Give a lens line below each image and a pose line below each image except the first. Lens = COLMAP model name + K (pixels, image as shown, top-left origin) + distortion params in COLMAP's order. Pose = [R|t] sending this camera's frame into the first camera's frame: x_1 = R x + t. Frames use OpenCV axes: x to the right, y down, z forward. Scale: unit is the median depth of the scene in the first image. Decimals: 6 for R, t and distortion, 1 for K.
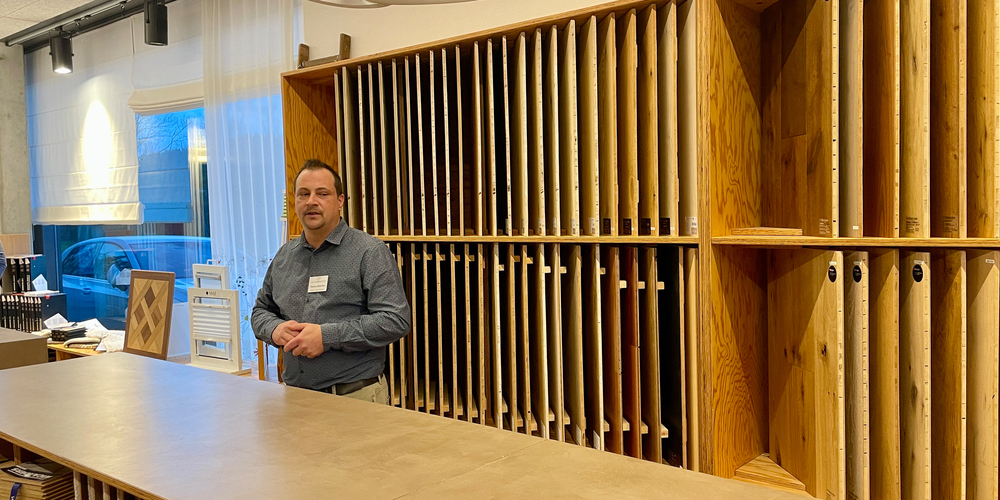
lens RADIAL K [[737.4, 0, 500.0], [0, 737.4, 250.0], [0, 0, 1]] dist [0.050366, -0.000385]
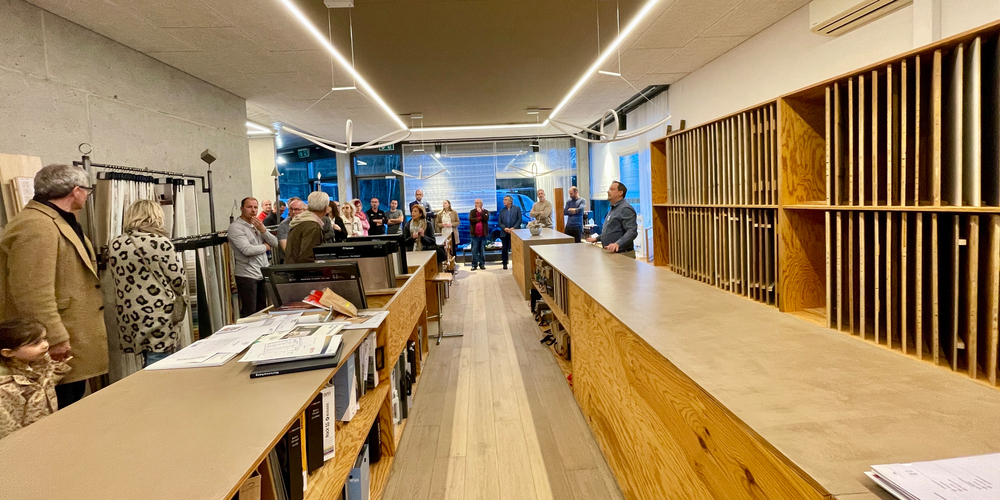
lens RADIAL K [[660.6, 0, 500.0], [0, 660.6, 250.0], [0, 0, 1]] dist [0.001708, 0.000834]
pose [[0.644282, 0.056967, -0.762663, 1.206012], [-0.020655, 0.998154, 0.057107, 0.020860], [0.764509, -0.021040, 0.644270, -0.943337]]
